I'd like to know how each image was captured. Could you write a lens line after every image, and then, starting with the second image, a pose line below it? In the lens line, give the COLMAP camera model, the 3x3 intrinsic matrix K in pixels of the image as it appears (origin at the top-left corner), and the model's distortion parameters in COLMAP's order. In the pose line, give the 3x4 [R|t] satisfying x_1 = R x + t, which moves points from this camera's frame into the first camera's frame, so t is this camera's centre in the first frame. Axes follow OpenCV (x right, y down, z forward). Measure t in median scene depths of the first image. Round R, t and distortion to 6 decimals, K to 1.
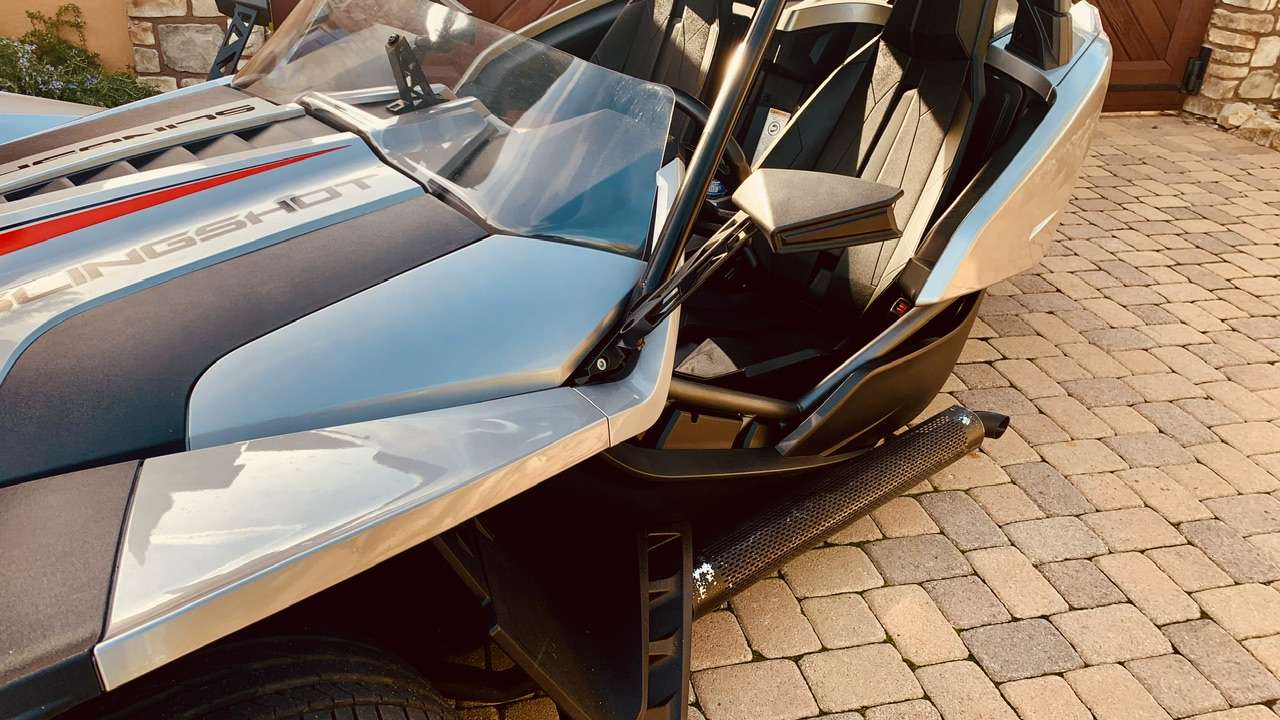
lens RADIAL K [[963.6, 0, 628.5], [0, 963.6, 345.4], [0, 0, 1]] dist [0.000164, 0.004191]
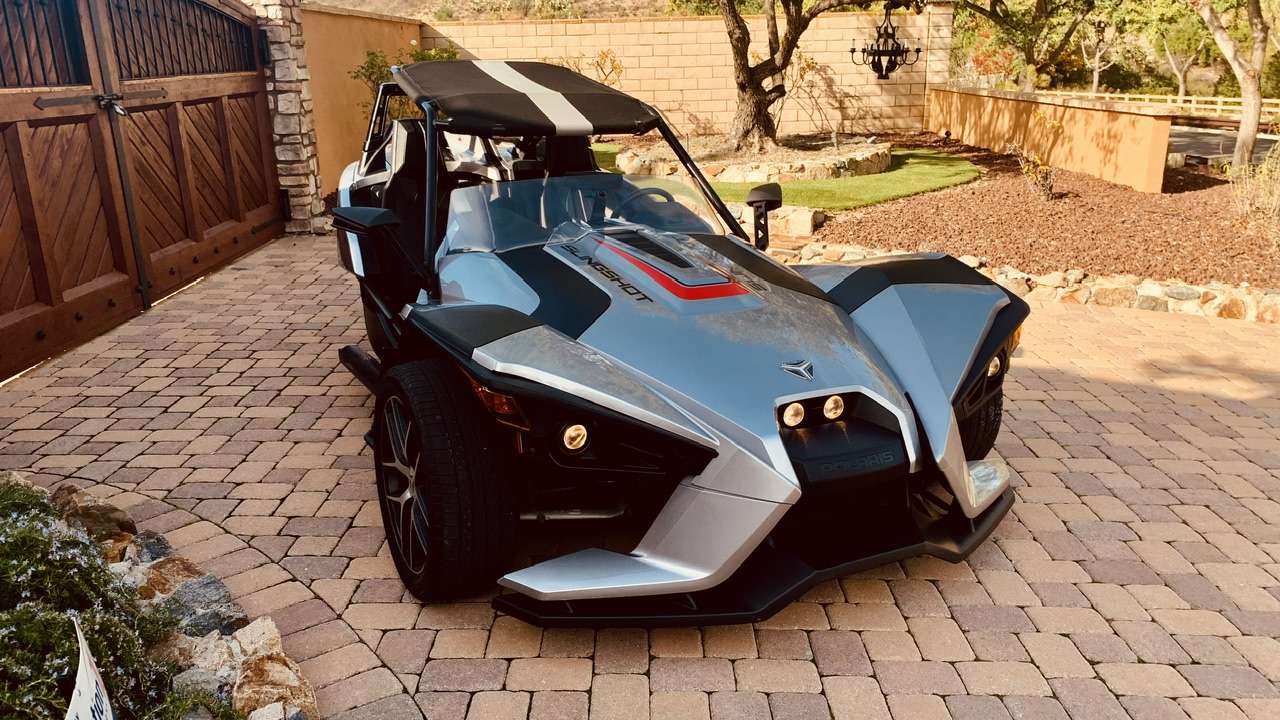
lens RADIAL K [[967.5, 0, 622.9], [0, 967.5, 359.3], [0, 0, 1]] dist [0.056122, -0.078395]
pose [[0.253854, -0.331784, 0.908558, -0.969741], [0.467673, 0.864332, 0.184965, -0.156949], [-0.846664, 0.377954, 0.374580, 0.130709]]
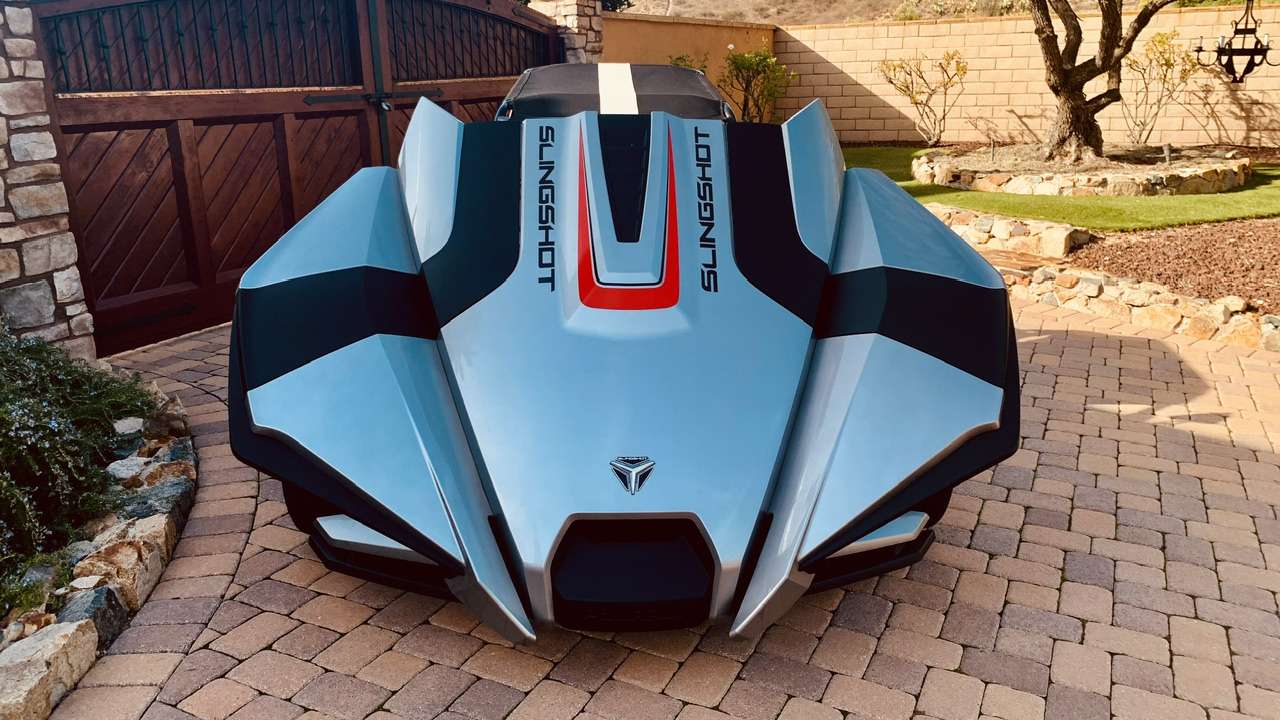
lens RADIAL K [[963.6, 0, 628.5], [0, 963.6, 345.4], [0, 0, 1]] dist [0.000164, 0.004191]
pose [[0.645046, -0.264184, 0.717023, -0.793201], [0.392941, 0.919446, -0.014731, 0.021430], [-0.655372, 0.291250, 0.696894, -0.176662]]
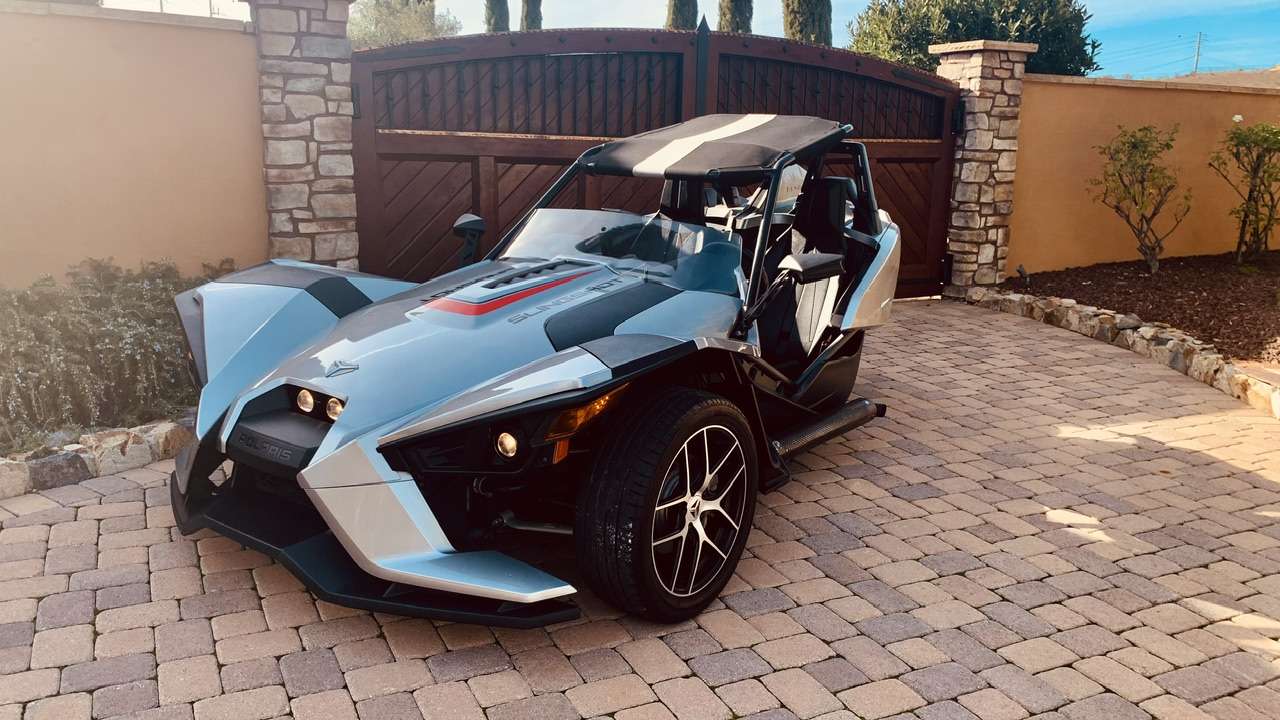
lens RADIAL K [[985.4, 0, 639.7], [0, 985.4, 340.4], [0, 0, 1]] dist [0.058734, -0.101326]
pose [[0.976590, -0.064238, 0.205293, -0.270676], [0.117813, 0.958231, -0.260603, 0.226616], [-0.179977, 0.278689, 0.943367, -0.454048]]
